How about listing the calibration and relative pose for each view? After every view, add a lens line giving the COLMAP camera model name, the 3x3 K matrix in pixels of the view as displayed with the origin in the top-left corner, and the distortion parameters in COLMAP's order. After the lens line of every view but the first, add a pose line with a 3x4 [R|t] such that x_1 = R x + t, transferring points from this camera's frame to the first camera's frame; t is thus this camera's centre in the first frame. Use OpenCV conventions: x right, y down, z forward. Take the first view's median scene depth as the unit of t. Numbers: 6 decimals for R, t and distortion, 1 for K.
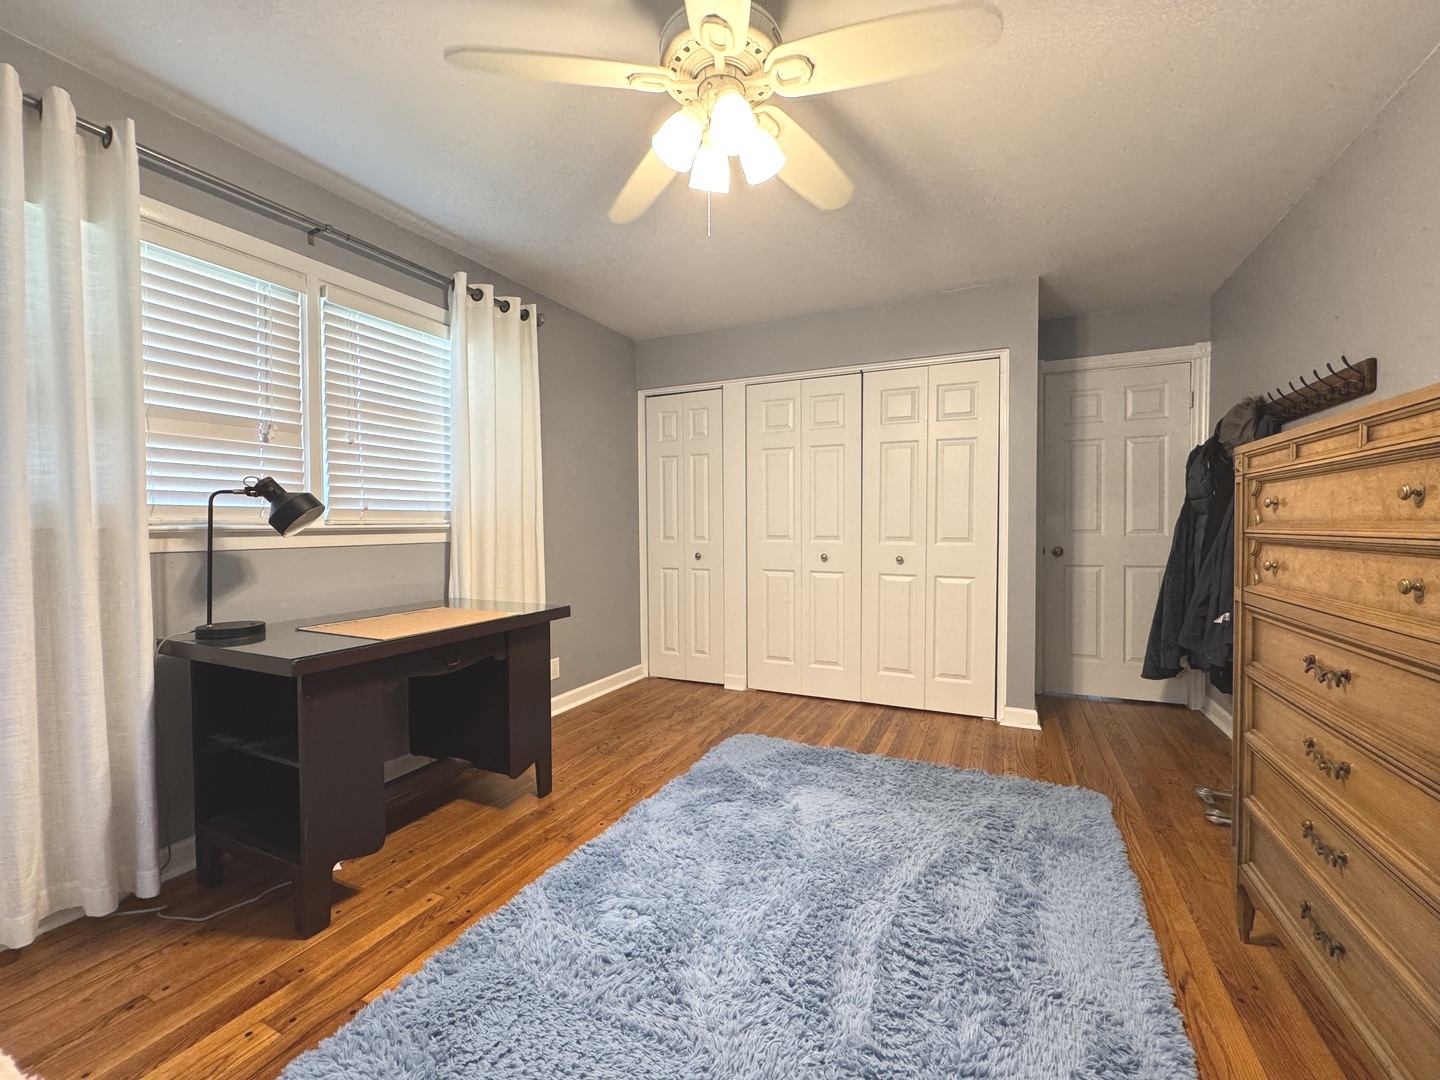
lens RADIAL K [[581.8, 0, 720.7], [0, 581.8, 533.3], [0, 0, 1]] dist [-0.002832, -0.000536]
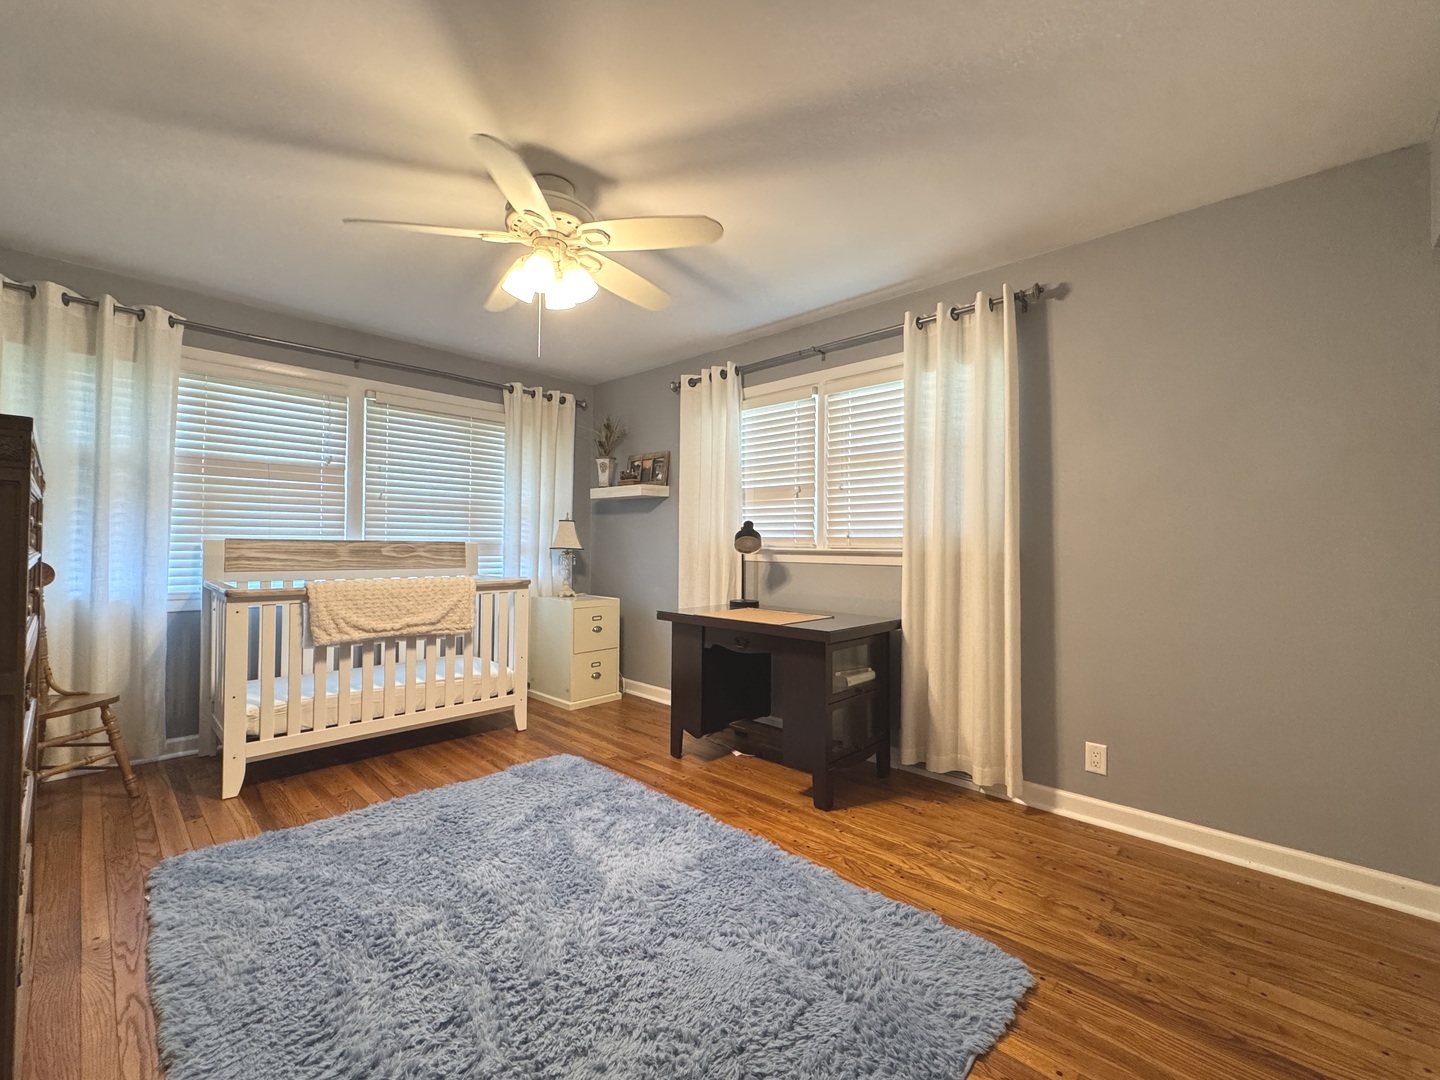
lens RADIAL K [[581.8, 0, 718.5], [0, 581.8, 539.6], [0, 0, 1]] dist [-0.002832, -0.000536]
pose [[-0.280546, -0.010815, -0.959780, 0.779385], [-0.025222, 0.999674, -0.003893, -0.023801], [0.959509, 0.023115, -0.280727, 1.141246]]
